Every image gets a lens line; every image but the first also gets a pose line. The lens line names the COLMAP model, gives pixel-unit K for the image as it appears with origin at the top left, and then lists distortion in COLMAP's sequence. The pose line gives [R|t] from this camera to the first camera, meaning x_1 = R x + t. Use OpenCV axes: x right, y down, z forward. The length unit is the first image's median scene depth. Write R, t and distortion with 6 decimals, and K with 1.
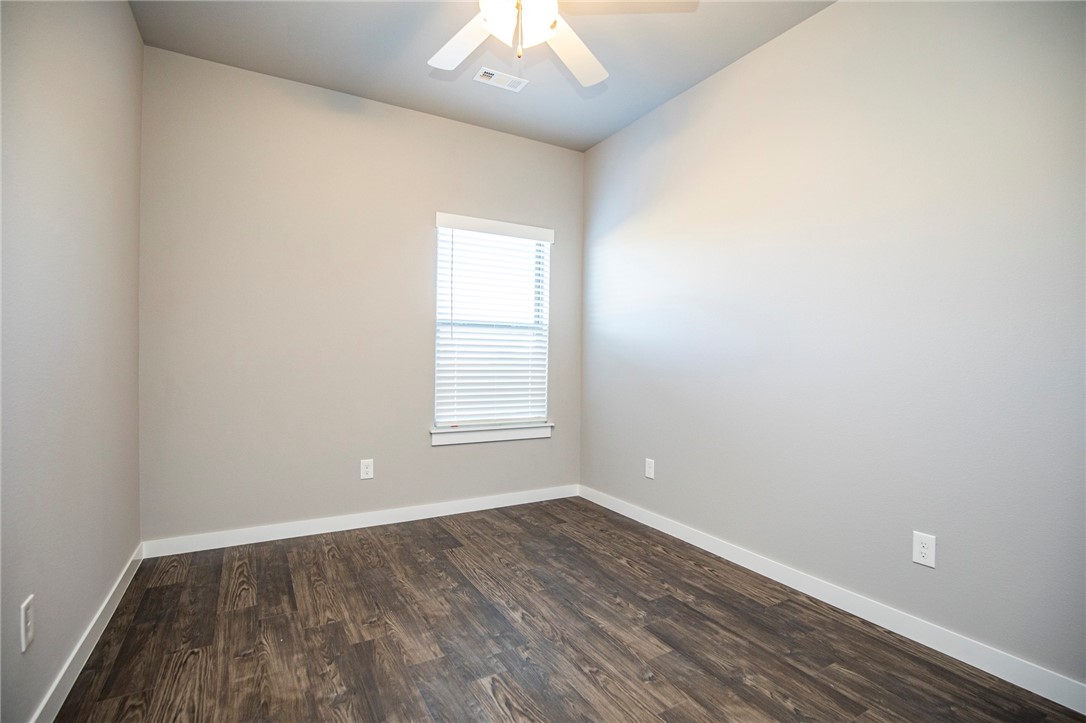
lens RADIAL K [[505.0, 0, 551.5], [0, 505.0, 371.4], [0, 0, 1]] dist [-0.025469, 0.002466]
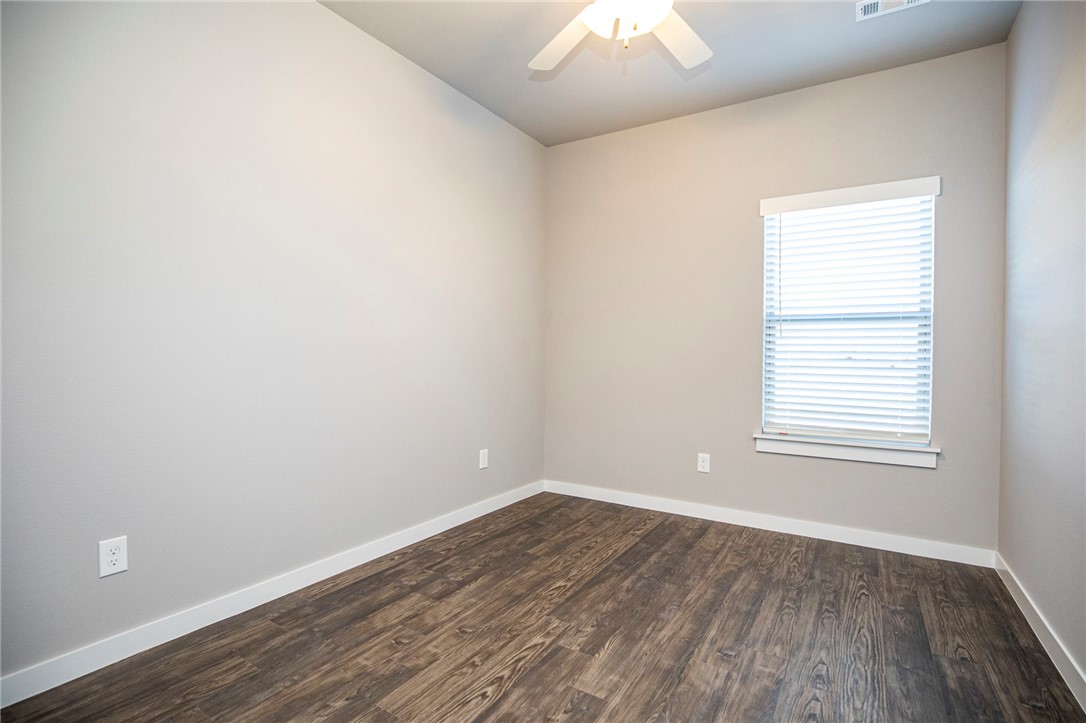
lens RADIAL K [[505.0, 0, 541.0], [0, 505.0, 353.1], [0, 0, 1]] dist [-0.025469, 0.002466]
pose [[0.499801, -0.021984, -0.865861, 0.325215], [-0.021364, 0.999061, -0.037698, 0.004576], [0.865877, 0.037340, 0.498862, 0.186341]]
